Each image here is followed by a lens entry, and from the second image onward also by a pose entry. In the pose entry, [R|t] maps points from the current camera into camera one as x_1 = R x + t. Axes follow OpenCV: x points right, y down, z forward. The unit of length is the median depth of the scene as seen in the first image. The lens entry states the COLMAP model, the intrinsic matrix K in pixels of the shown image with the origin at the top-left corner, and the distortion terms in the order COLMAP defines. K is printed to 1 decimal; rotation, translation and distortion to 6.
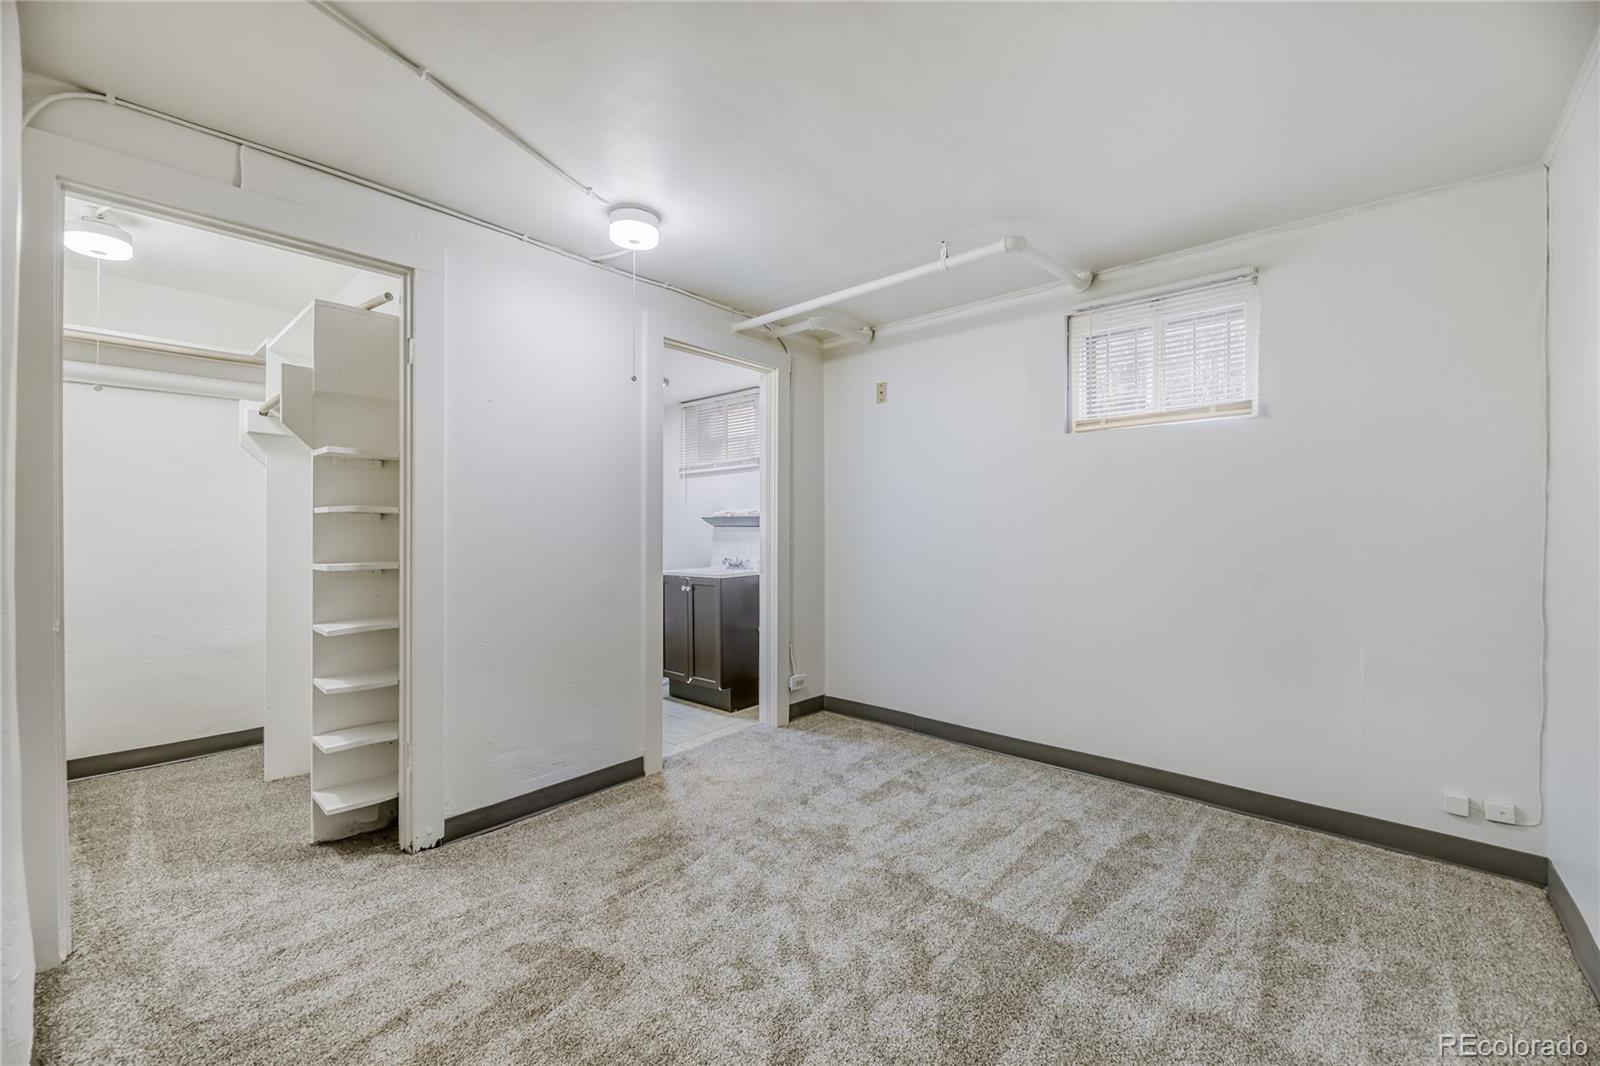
lens RADIAL K [[658.8, 0, 797.8], [0, 658.8, 533.9], [0, 0, 1]] dist [0.006218, -0.002196]
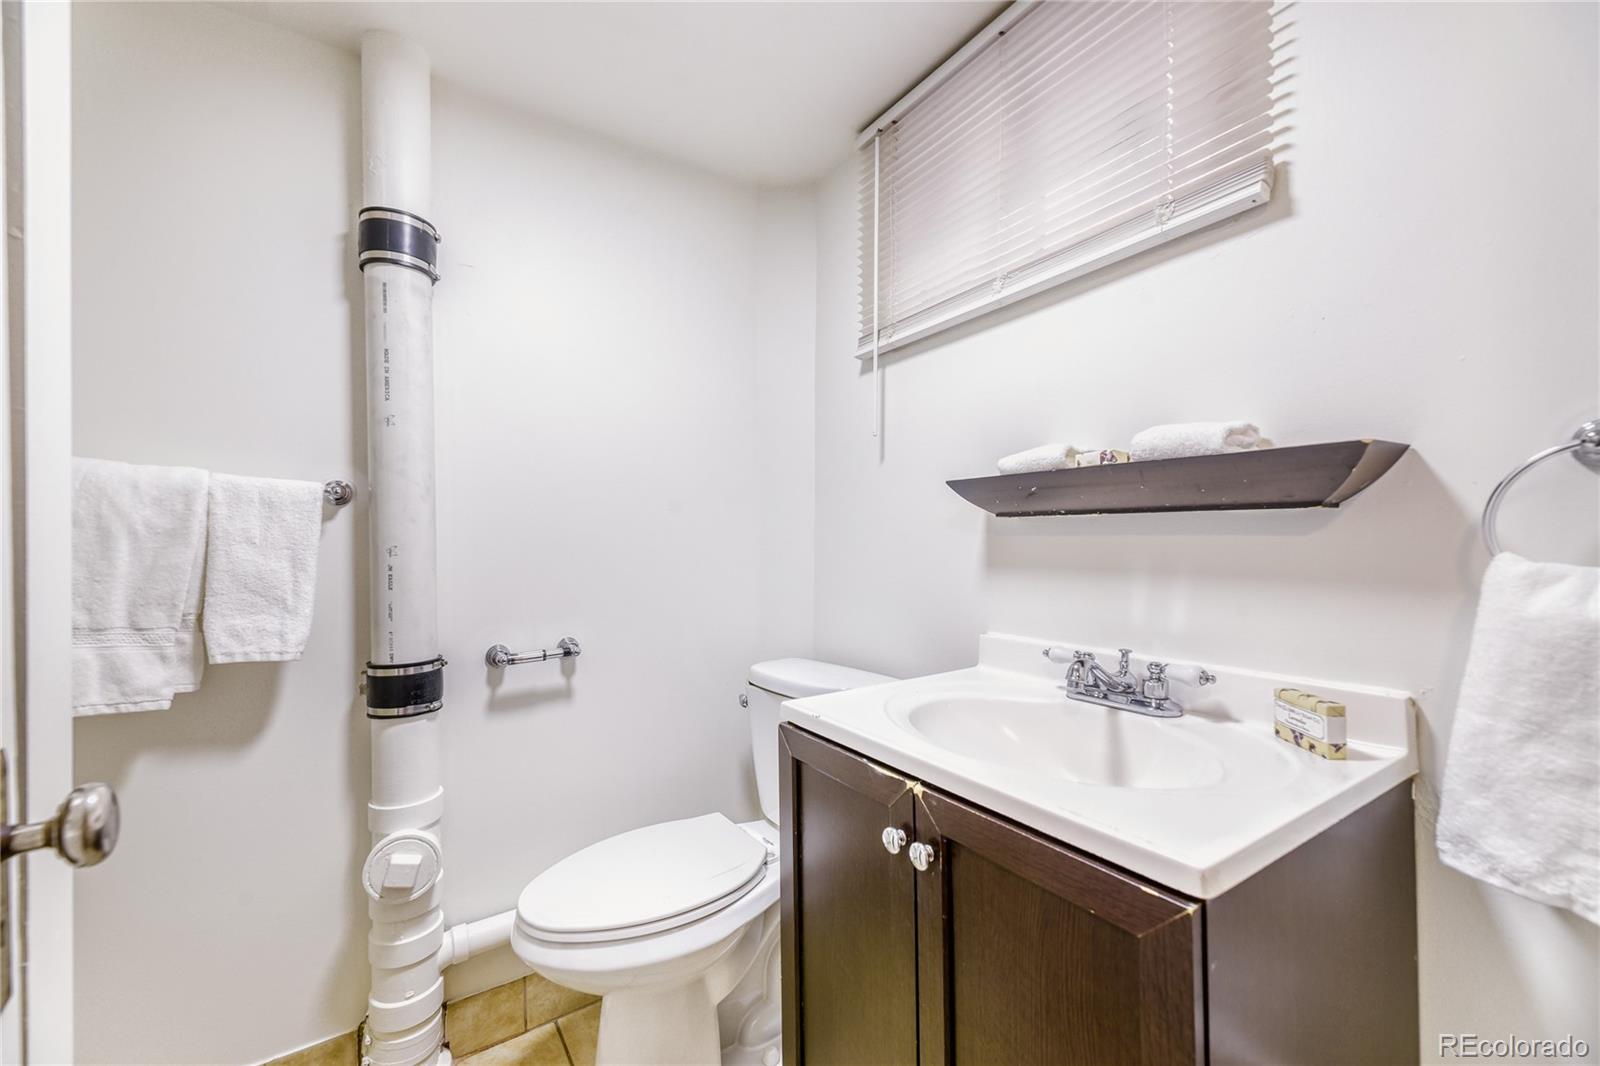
lens RADIAL K [[658.8, 0, 800.0], [0, 658.8, 536.0], [0, 0, 1]] dist [0.006218, -0.002196]
pose [[0.965347, -0.005788, -0.260906, -0.133652], [0.004345, 0.999972, -0.006106, -0.001306], [0.260934, 0.004760, 0.965345, 0.728005]]
